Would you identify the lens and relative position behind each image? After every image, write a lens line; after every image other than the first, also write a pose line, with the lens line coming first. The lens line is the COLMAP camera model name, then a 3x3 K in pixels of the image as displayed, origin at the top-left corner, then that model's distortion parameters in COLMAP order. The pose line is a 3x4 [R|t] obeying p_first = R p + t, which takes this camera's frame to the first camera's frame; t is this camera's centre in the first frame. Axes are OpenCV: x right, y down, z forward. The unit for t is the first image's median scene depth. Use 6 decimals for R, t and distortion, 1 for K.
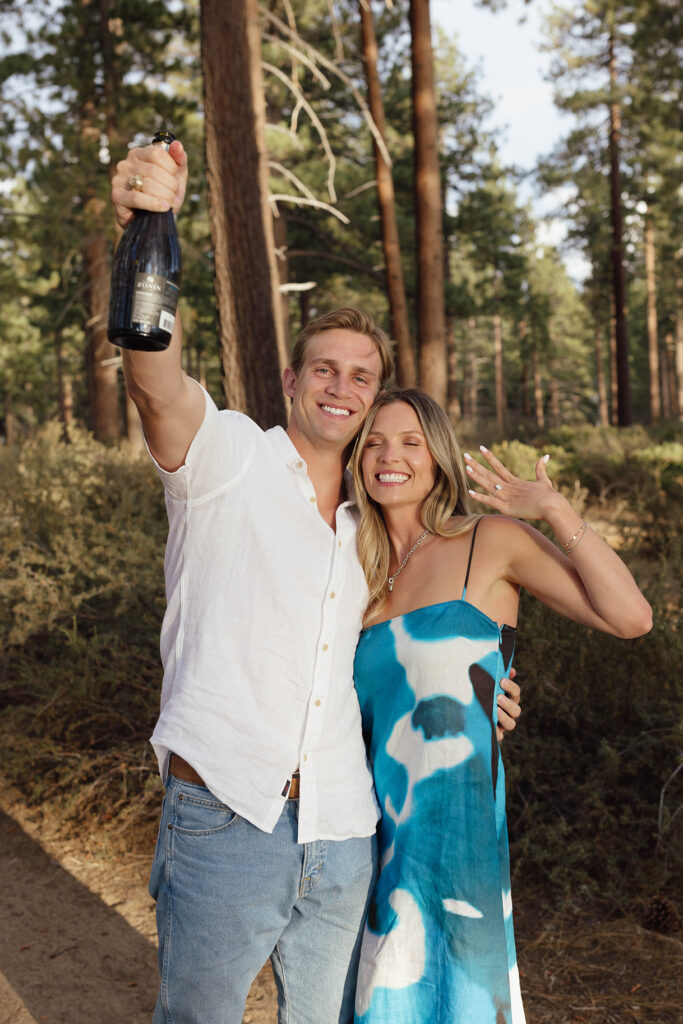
lens RADIAL K [[1079.3, 0, 325.4], [0, 1079.3, 463.4], [0, 0, 1]] dist [0.011242, -0.003695]
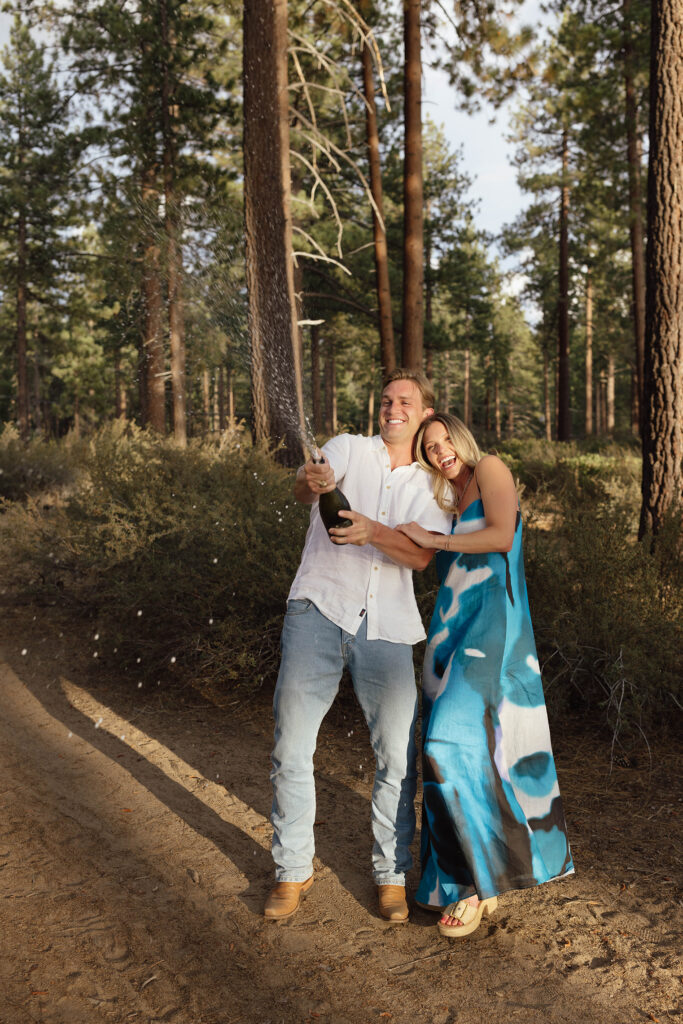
lens RADIAL K [[982.6, 0, 344.9], [0, 982.6, 496.4], [0, 0, 1]] dist [0.008159, 0.005846]
pose [[0.999118, 0.035946, 0.021702, -0.002247], [-0.036331, 0.999184, 0.017624, 0.019593], [-0.021050, -0.018397, 0.999609, -0.153712]]
